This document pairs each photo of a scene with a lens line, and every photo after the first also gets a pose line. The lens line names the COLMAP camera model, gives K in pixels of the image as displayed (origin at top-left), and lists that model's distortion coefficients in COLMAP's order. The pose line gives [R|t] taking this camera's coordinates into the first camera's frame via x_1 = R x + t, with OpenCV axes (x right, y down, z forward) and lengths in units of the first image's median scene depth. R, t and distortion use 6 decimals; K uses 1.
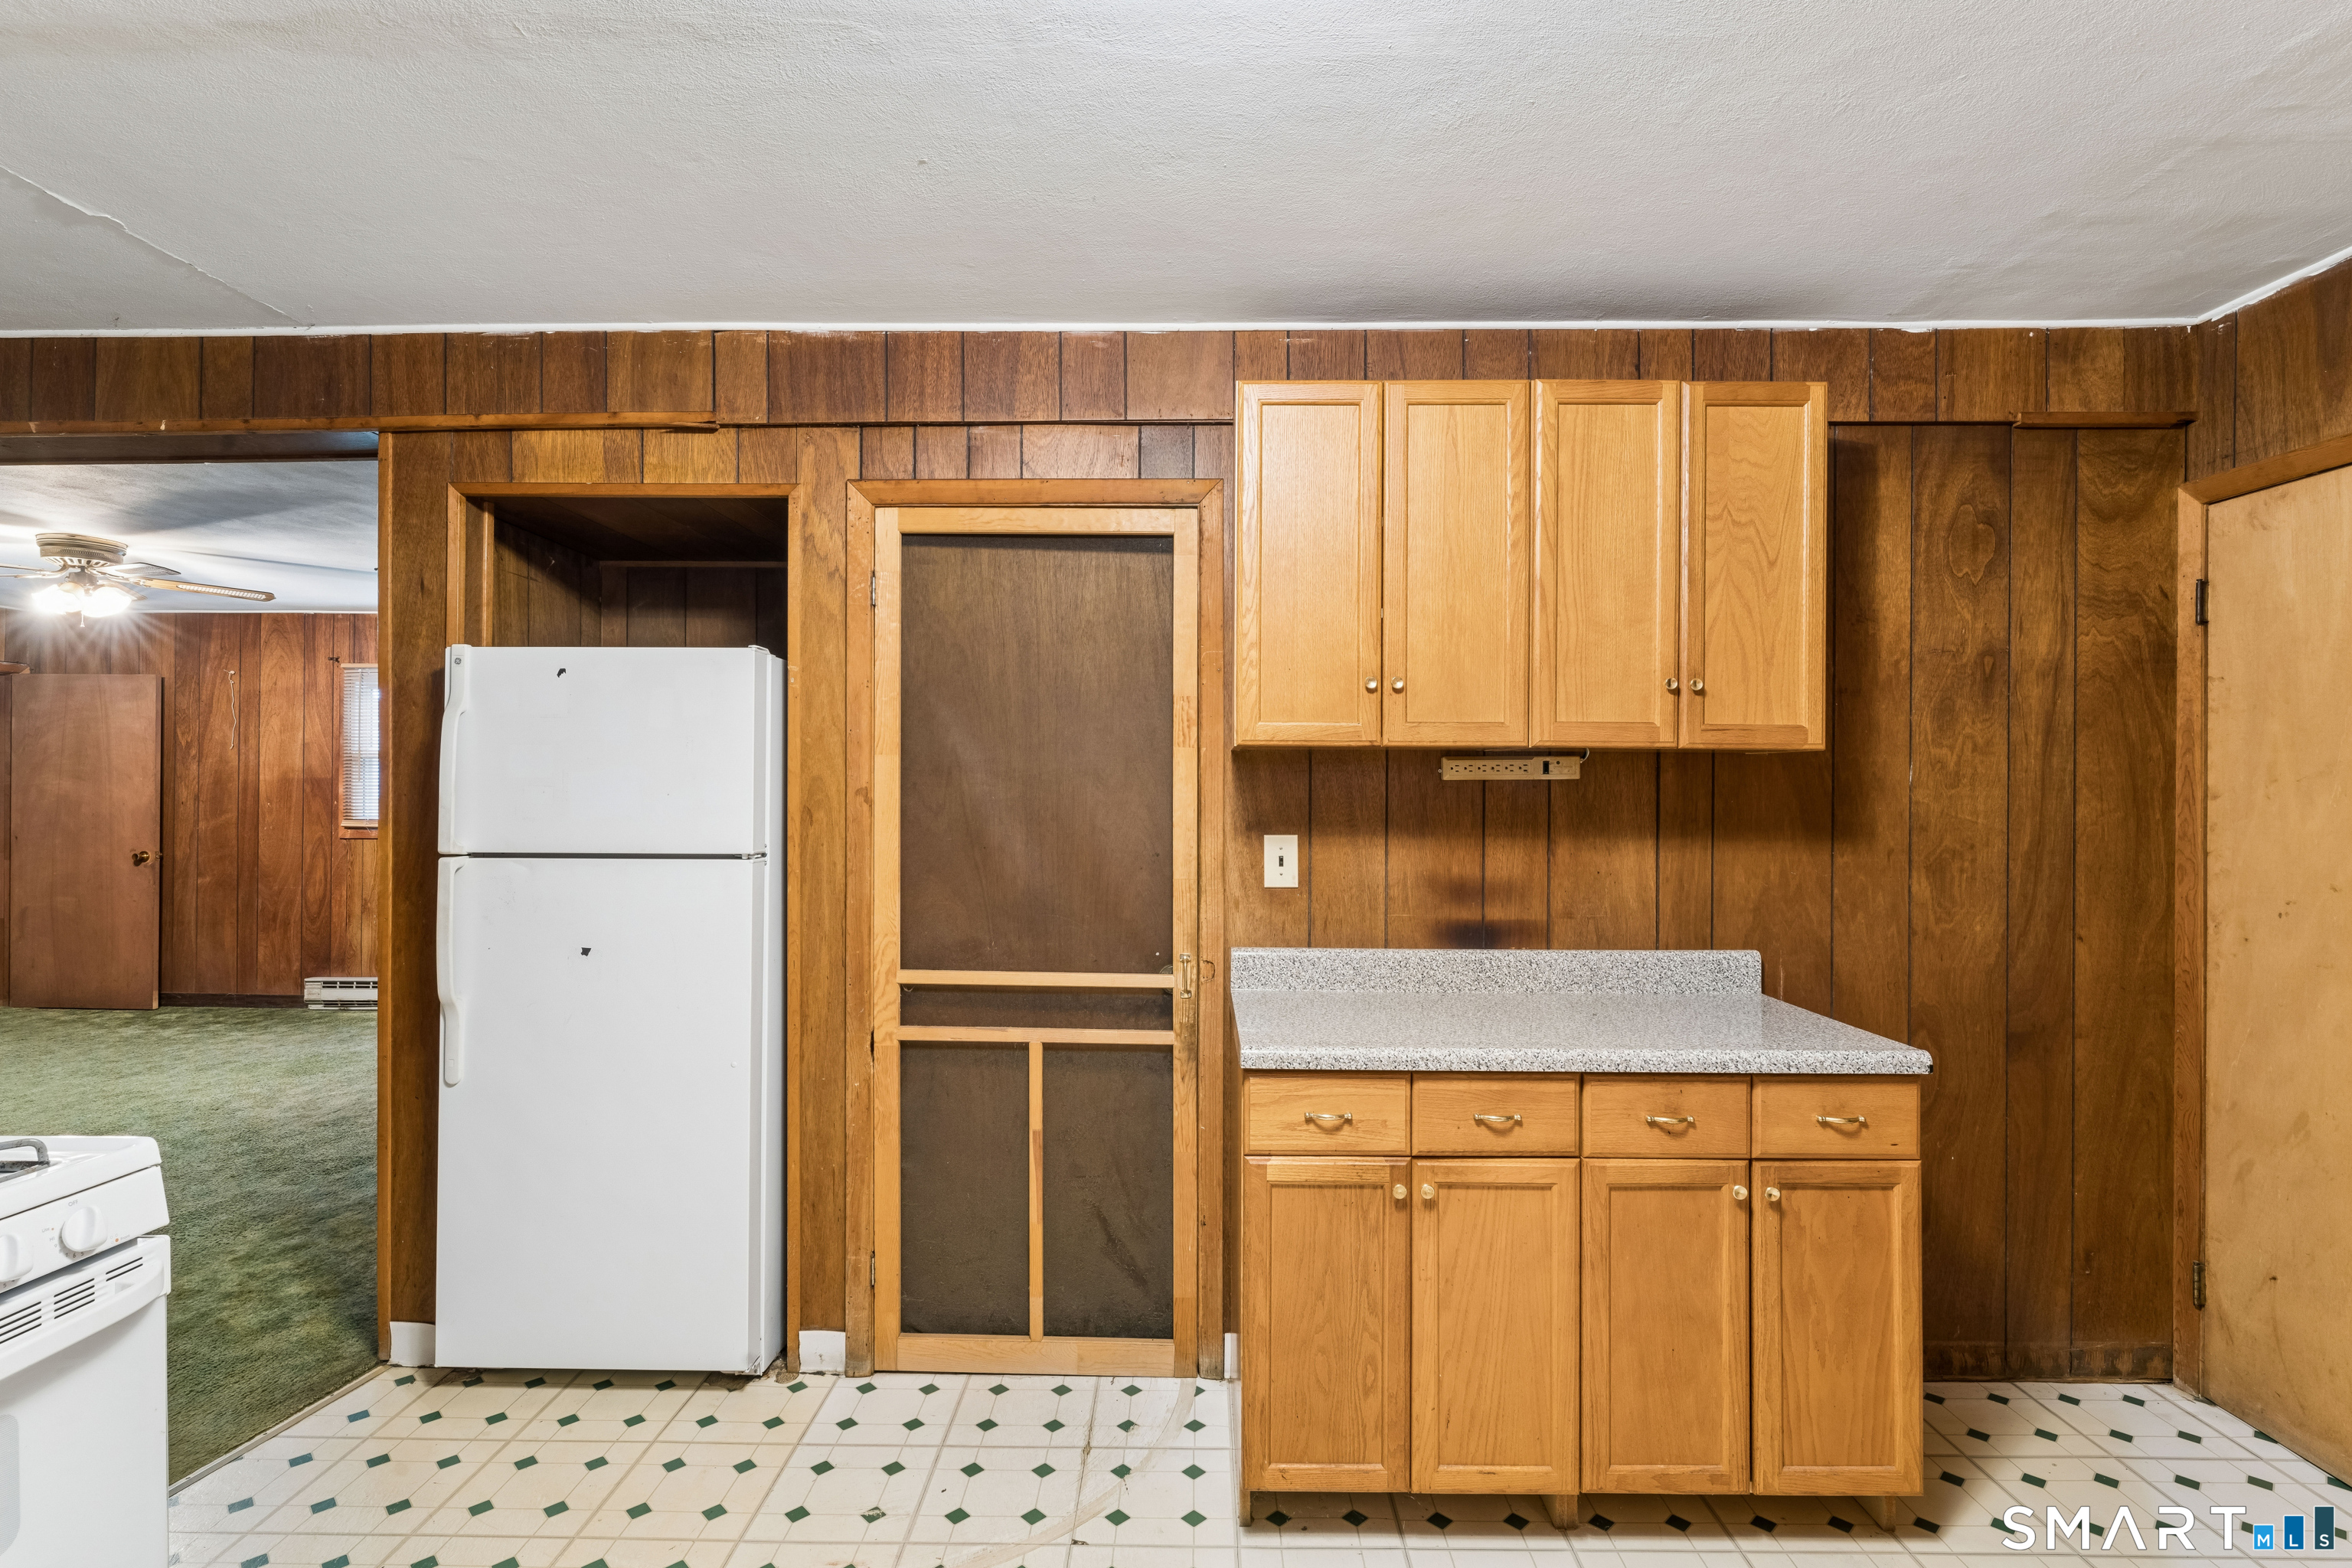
lens RADIAL K [[1126.8, 0, 1177.3], [0, 1126.8, 777.3], [0, 0, 1]] dist [0.000134, 0.000126]
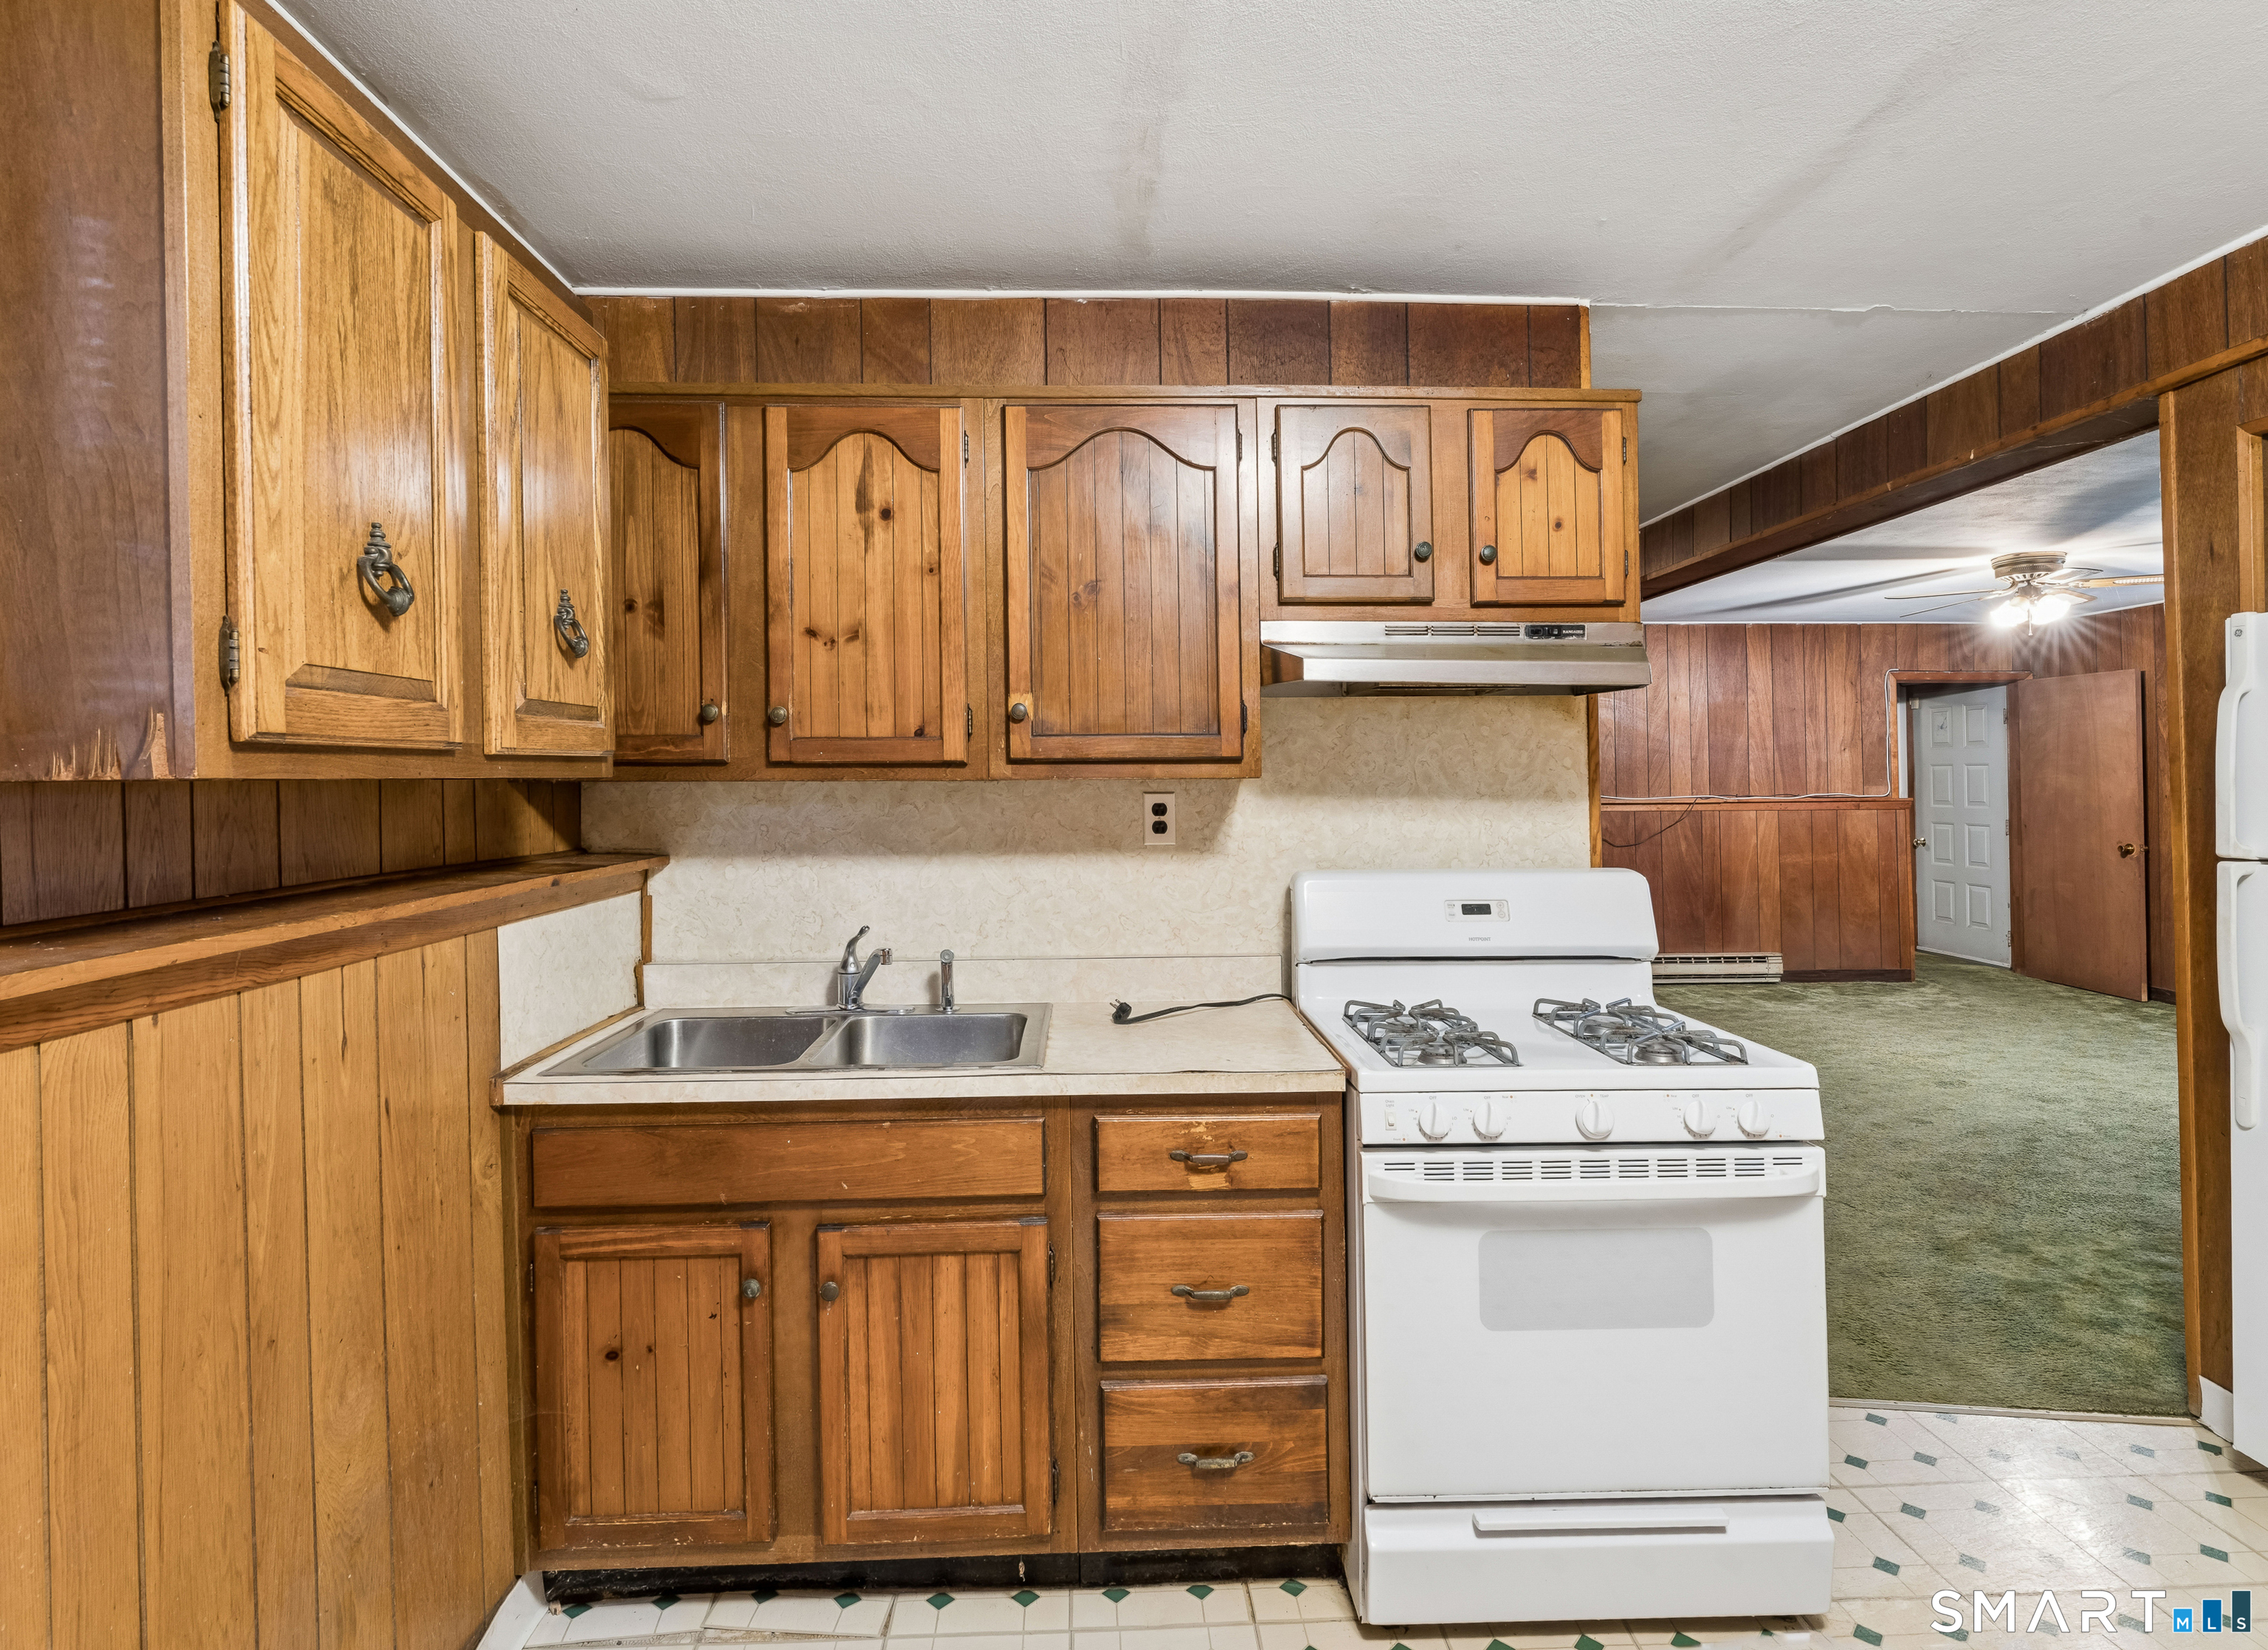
lens RADIAL K [[1160.2, 0, 1126.6], [0, 1160.2, 771.7], [0, 0, 1]] dist [-0.004114, -0.000816]
pose [[0.049526, -0.010989, -0.998712, 0.186871], [0.012496, 0.999868, -0.010382, 0.000713], [0.998695, -0.011966, 0.049657, 0.107747]]
